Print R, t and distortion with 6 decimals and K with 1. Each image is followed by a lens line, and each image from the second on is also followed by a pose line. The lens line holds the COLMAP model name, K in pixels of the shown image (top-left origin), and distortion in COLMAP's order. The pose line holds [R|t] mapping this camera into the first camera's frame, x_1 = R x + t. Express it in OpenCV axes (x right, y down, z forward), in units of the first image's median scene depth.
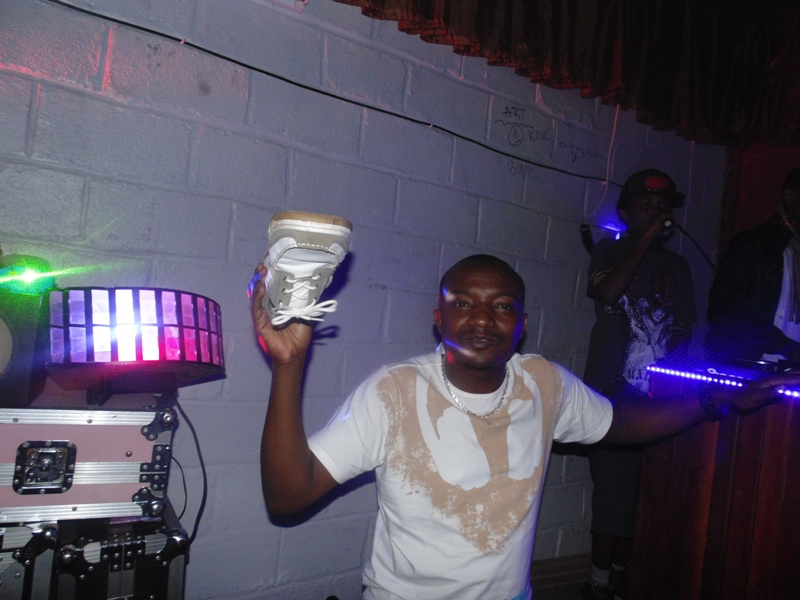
lens RADIAL K [[632.1, 0, 400.0], [0, 632.1, 300.0], [0, 0, 1]] dist [-0.007359, -0.011014]
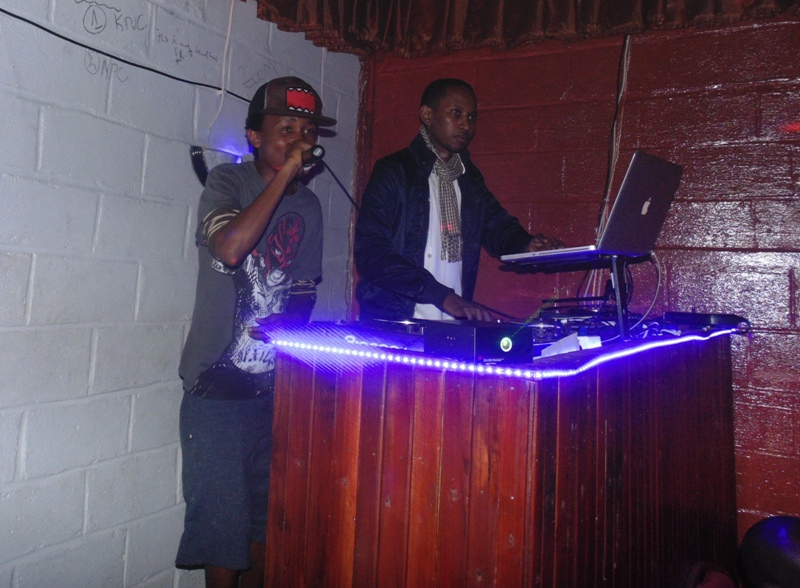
lens RADIAL K [[707.3, 0, 400.0], [0, 707.3, 294.0], [0, 0, 1]] dist [-0.006660, -0.002669]
pose [[0.870289, -0.084386, 0.485259, 0.079888], [0.045353, 0.994758, 0.091649, -0.010111], [-0.490449, -0.057754, 0.869554, 0.134501]]
